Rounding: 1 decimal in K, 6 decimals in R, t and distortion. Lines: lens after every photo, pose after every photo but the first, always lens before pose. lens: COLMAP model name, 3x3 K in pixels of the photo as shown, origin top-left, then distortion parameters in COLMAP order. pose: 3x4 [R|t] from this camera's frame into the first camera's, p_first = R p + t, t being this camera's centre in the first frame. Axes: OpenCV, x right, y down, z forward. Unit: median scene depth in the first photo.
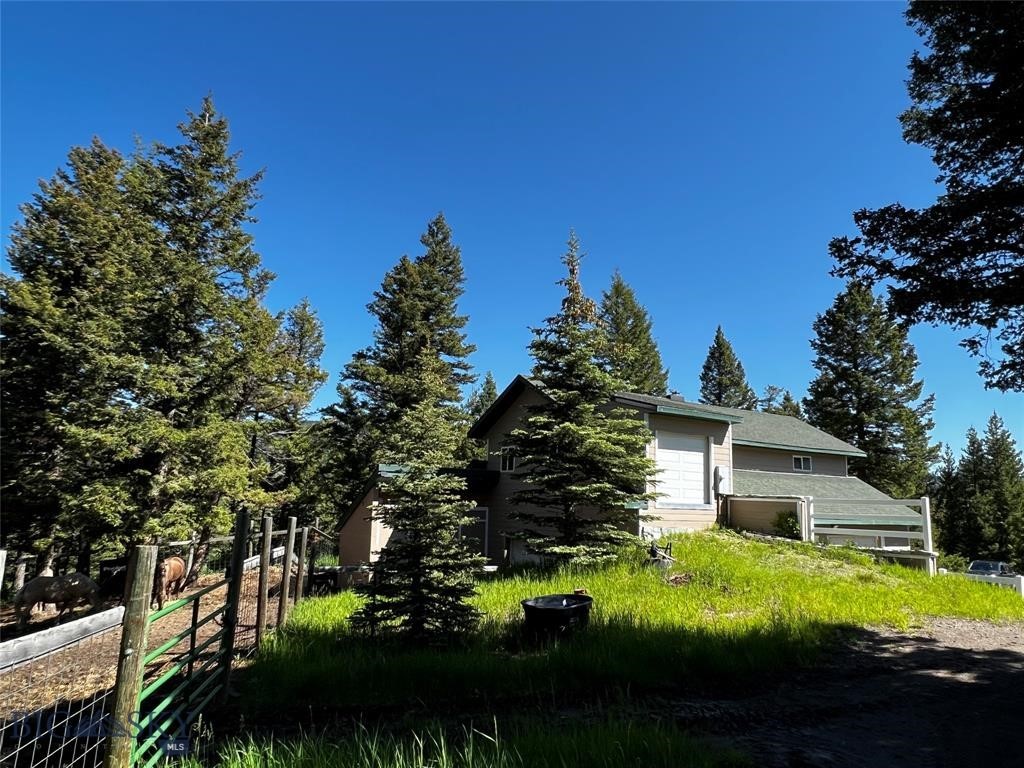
lens RADIAL K [[687.2, 0, 511.3], [0, 687.2, 383.2], [0, 0, 1]] dist [0.001479, -0.000587]
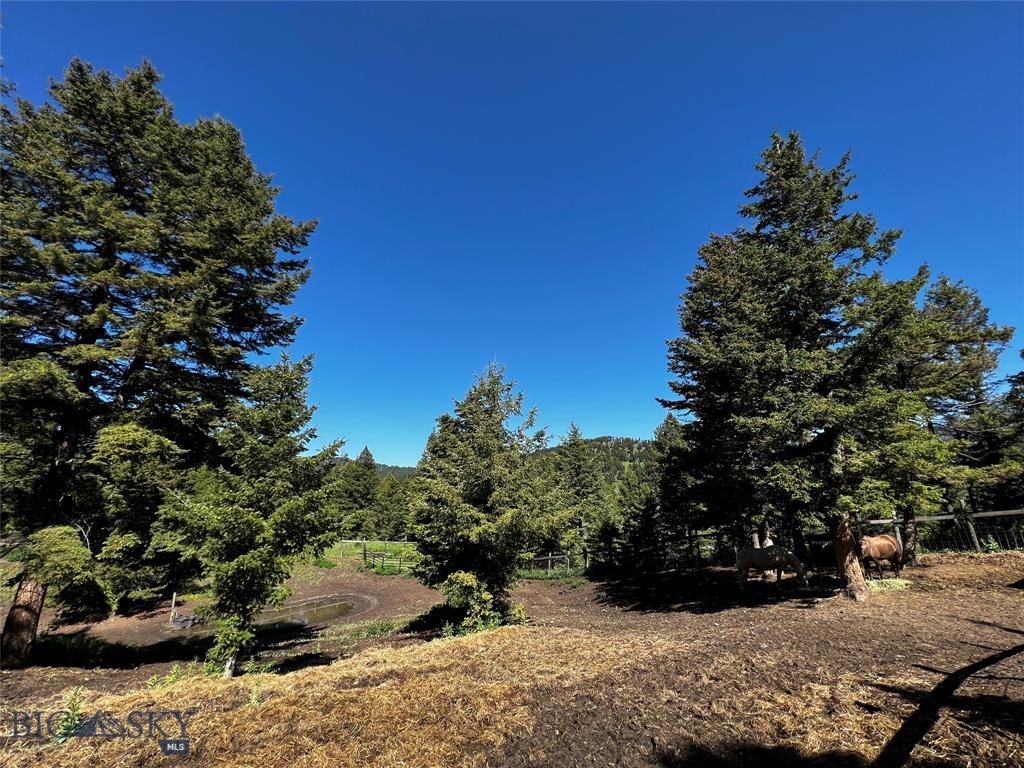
lens RADIAL K [[411.1, 0, 510.8], [0, 411.1, 386.4], [0, 0, 1]] dist [-0.001708, -0.000094]
pose [[0.415060, -0.260864, -0.871593, -0.145521], [0.184087, 0.962276, -0.200342, 0.068711], [0.890975, -0.077295, 0.447424, 0.284439]]
